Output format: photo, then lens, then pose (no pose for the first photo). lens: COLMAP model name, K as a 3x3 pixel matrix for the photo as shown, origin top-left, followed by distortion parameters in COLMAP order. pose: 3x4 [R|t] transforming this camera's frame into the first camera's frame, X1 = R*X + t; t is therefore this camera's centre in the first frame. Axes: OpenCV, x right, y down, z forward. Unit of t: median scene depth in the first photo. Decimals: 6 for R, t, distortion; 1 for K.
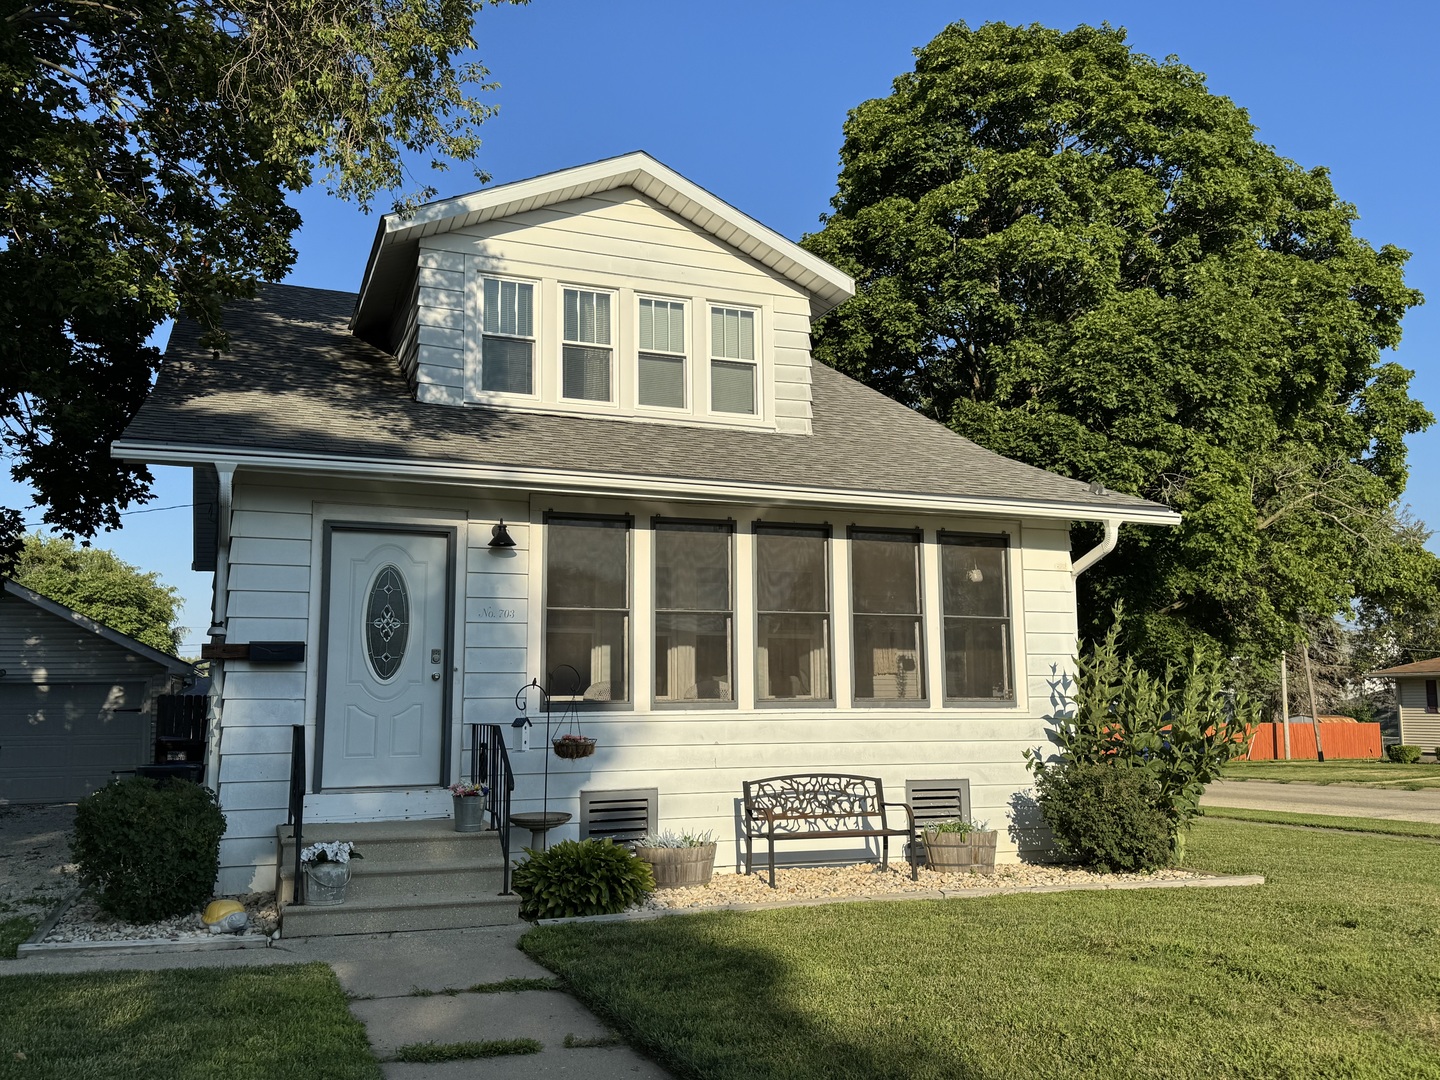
lens RADIAL K [[1282.2, 0, 720.6], [0, 1282.2, 536.2], [0, 0, 1]] dist [0.004144, 0.004054]
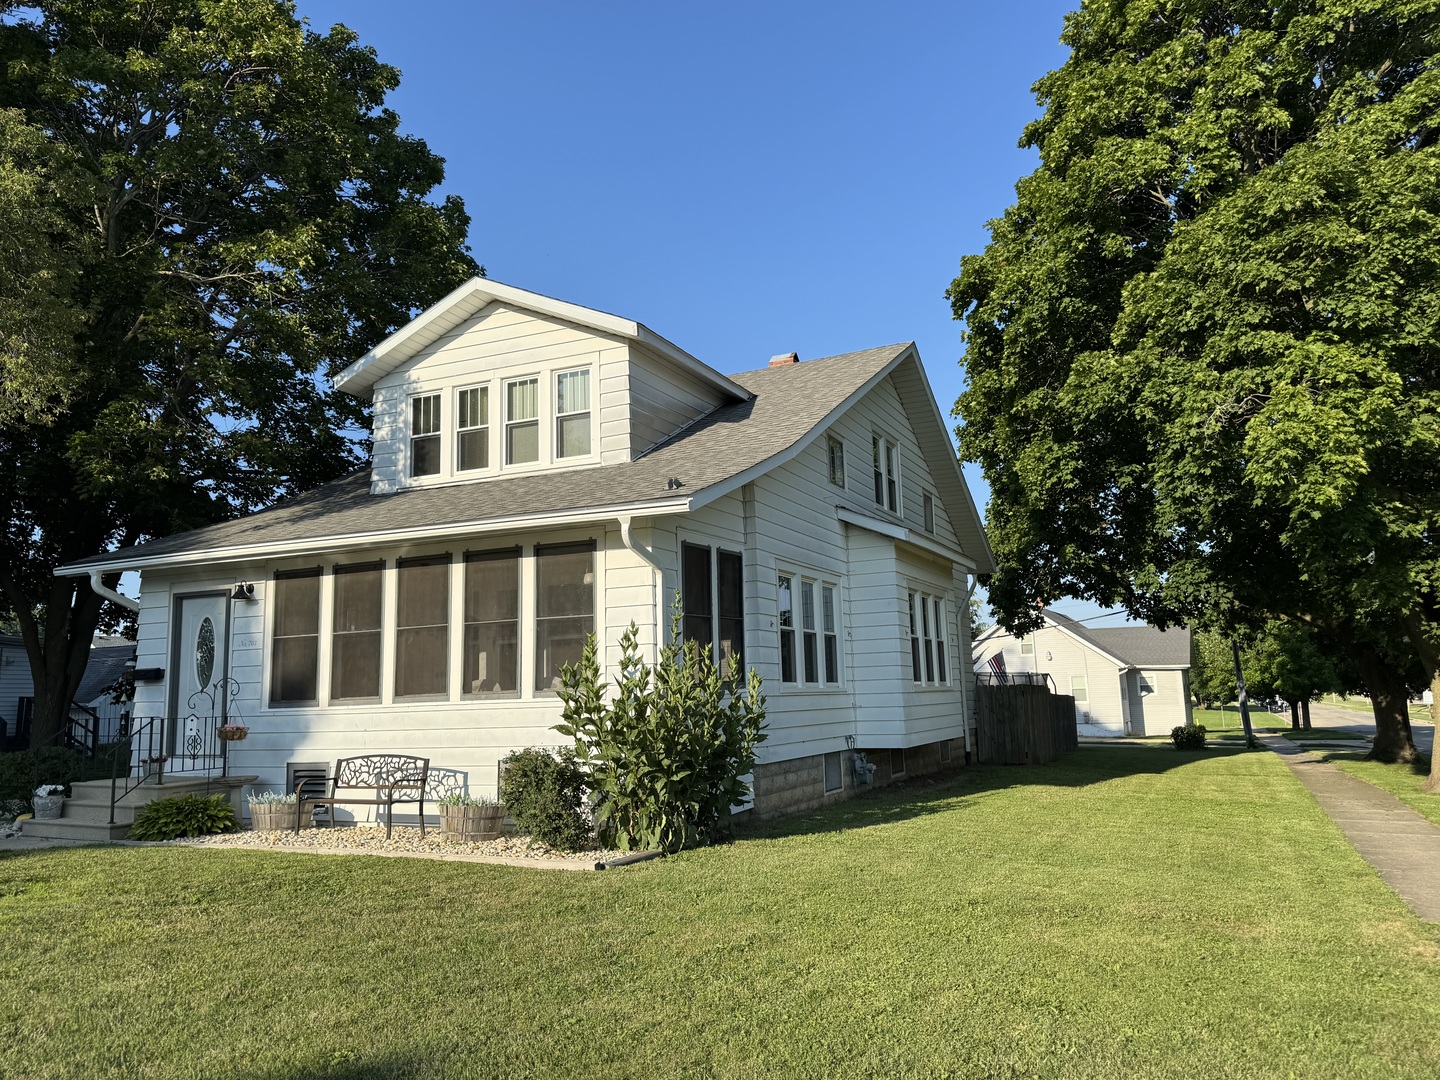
lens RADIAL K [[1053.3, 0, 723.4], [0, 1053.3, 542.9], [0, 0, 1]] dist [0.004495, -0.002799]
pose [[0.699023, -0.113685, -0.706004, 0.887912], [0.120630, 0.991880, -0.040281, 0.048449], [0.704851, -0.057007, 0.707061, 0.416575]]
